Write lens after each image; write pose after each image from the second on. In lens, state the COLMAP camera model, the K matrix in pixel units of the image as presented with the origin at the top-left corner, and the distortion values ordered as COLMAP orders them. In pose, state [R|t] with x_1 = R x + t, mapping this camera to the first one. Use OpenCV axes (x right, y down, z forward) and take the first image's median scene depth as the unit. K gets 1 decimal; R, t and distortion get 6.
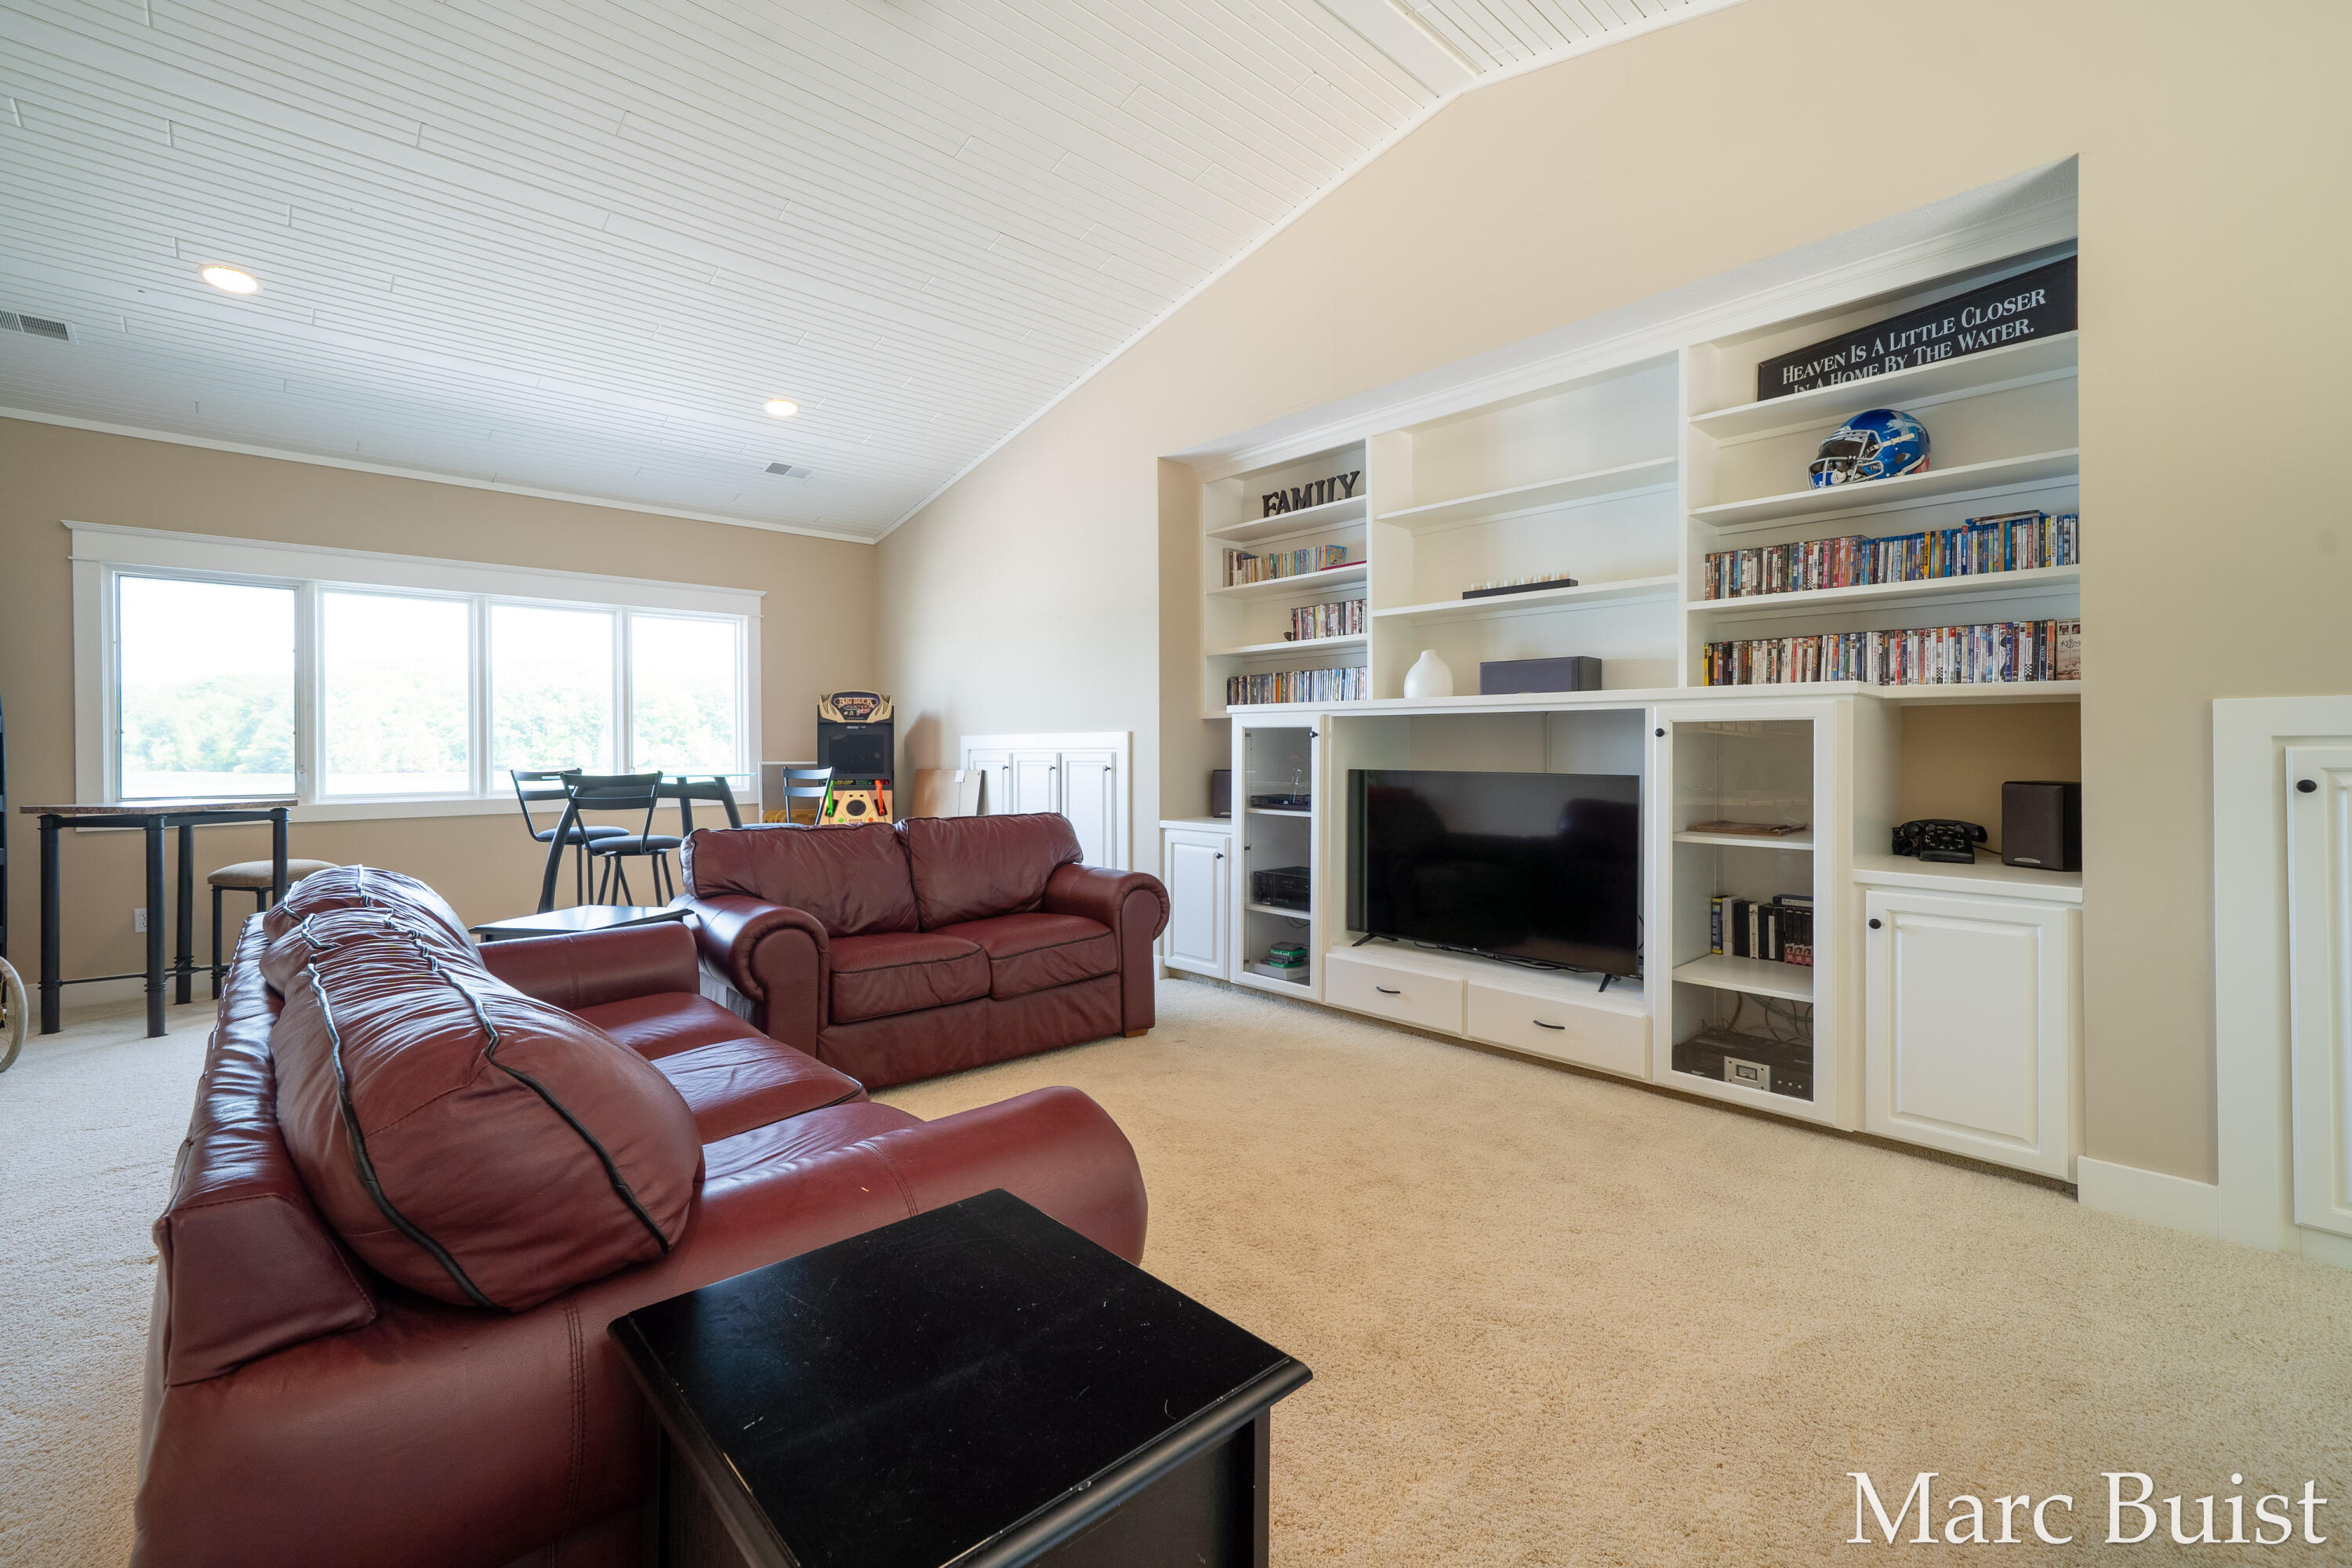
lens RADIAL K [[1010.0, 0, 1192.8], [0, 1010.0, 744.5], [0, 0, 1]] dist [0.012200, -0.000313]
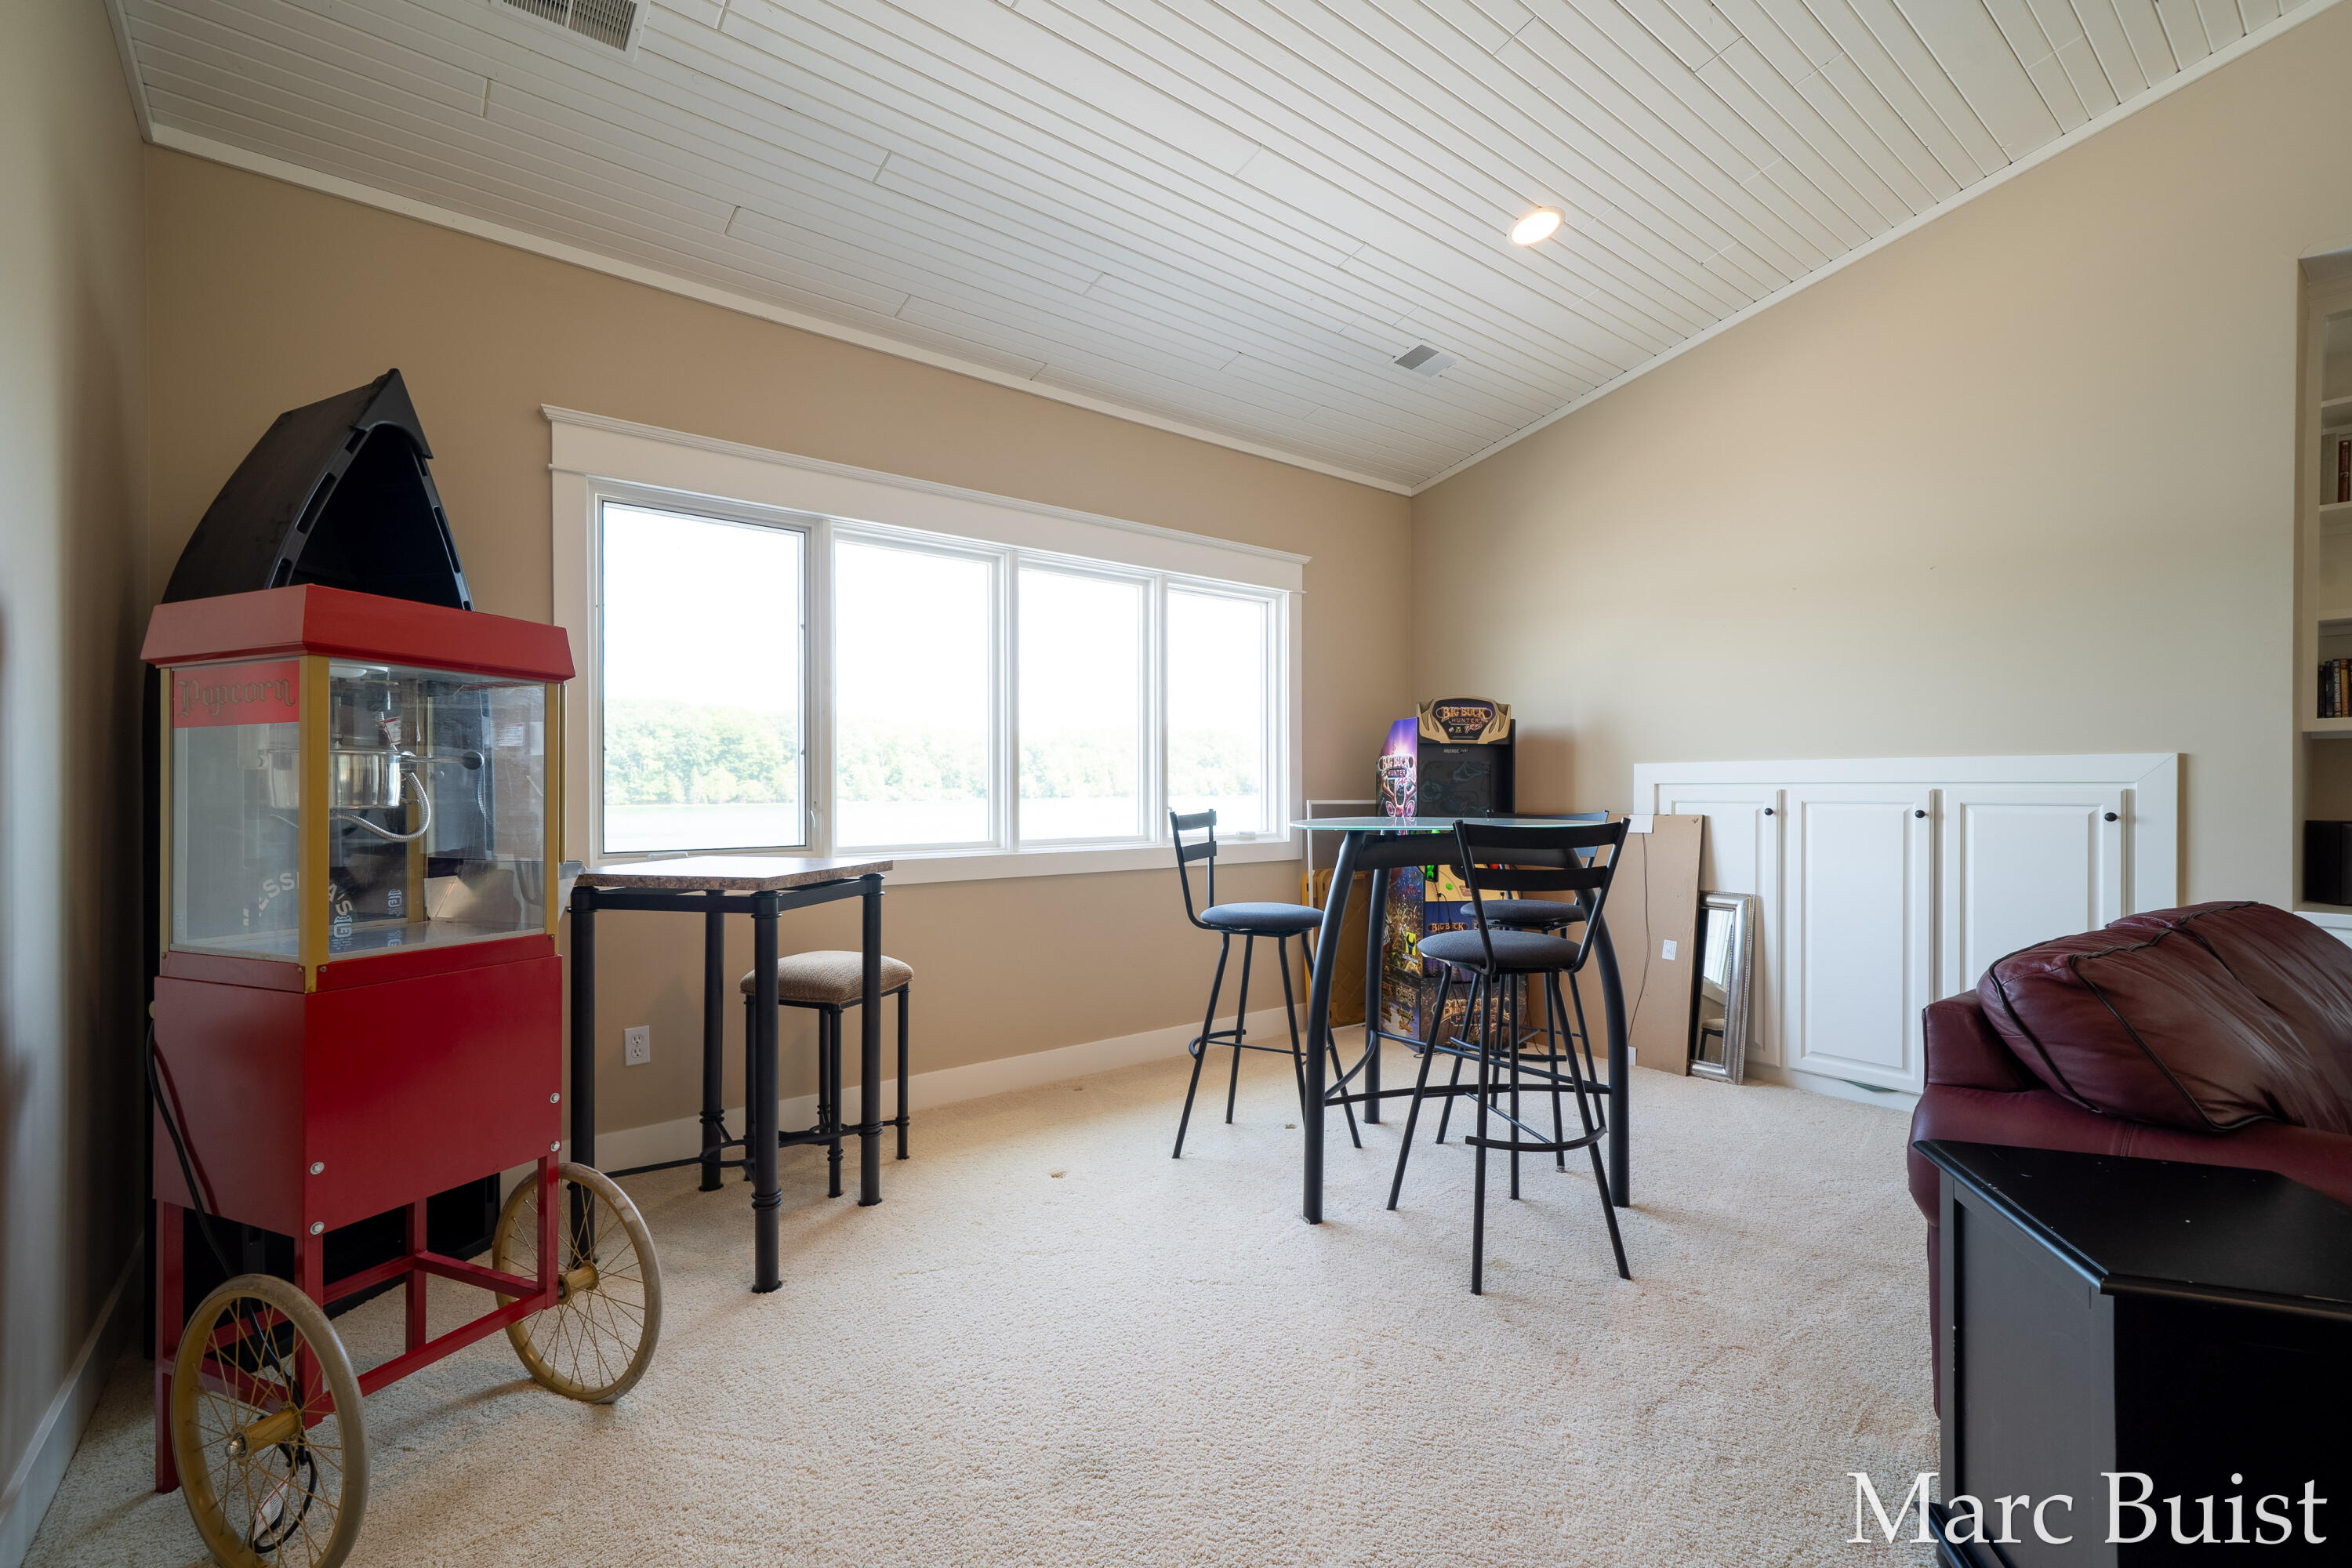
lens RADIAL K [[1025.6, 0, 1154.6], [0, 1025.6, 794.6], [0, 0, 1]] dist [0.001256, -0.000294]
pose [[0.996452, 0.005986, -0.083946, -0.486010], [-0.005020, 0.999919, 0.011719, 0.005755], [0.084009, -0.011256, 0.996401, 0.293078]]
